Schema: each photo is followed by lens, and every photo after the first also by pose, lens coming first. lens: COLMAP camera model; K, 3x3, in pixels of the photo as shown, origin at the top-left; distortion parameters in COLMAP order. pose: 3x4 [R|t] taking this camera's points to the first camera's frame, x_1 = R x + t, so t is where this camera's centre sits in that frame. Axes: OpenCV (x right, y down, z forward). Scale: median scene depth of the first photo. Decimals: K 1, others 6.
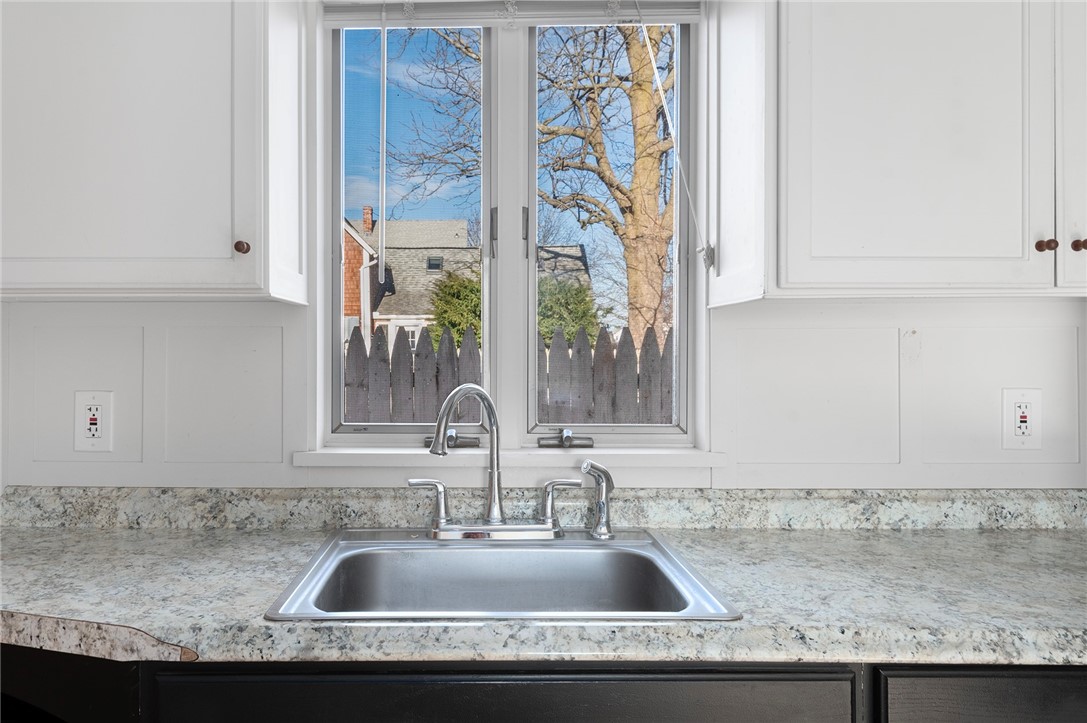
lens RADIAL K [[804.9, 0, 469.4], [0, 804.9, 342.8], [0, 0, 1]] dist [0.020161, -0.012046]
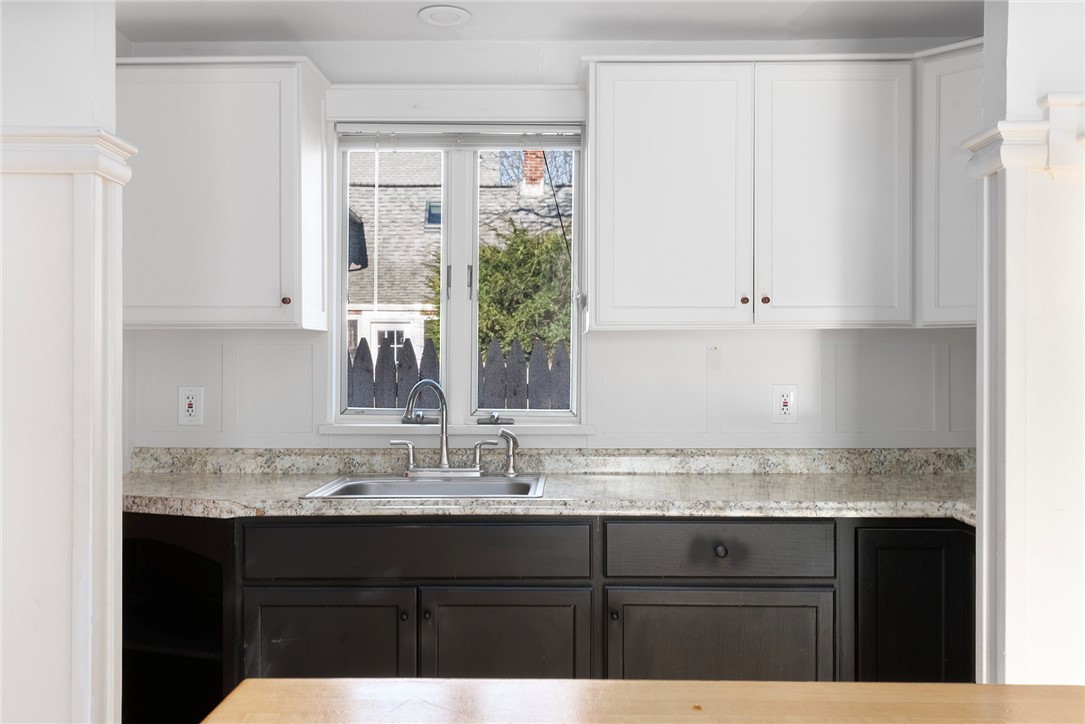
lens RADIAL K [[969.6, 0, 543.3], [0, 969.6, 356.8], [0, 0, 1]] dist [0.061437, -0.019182]
pose [[0.999873, -0.000243, -0.015924, 0.250300], [0.000431, 0.999930, 0.011804, -0.019193], [0.015920, -0.011809, 0.999804, -0.892103]]
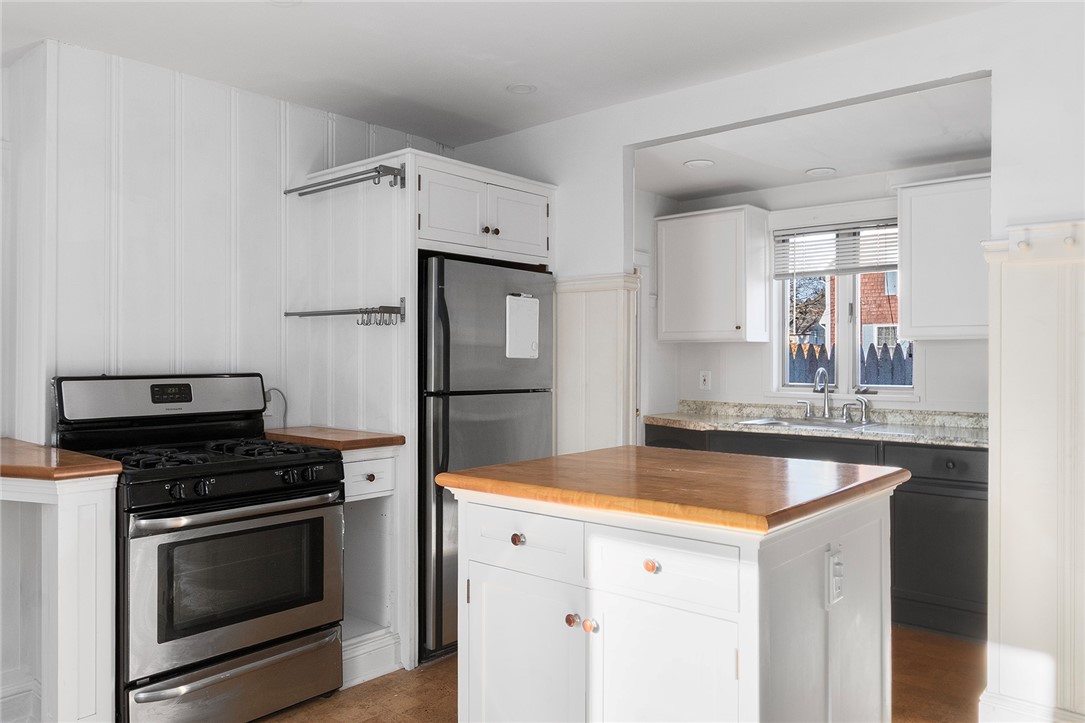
lens RADIAL K [[786.4, 0, 552.6], [0, 786.4, 361.5], [0, 0, 1]] dist [0.007597, -0.000450]
pose [[0.768040, 0.004038, -0.640389, 1.048711], [0.006988, 0.999868, 0.014685, -0.023237], [0.640363, -0.015753, 0.767911, -1.738605]]
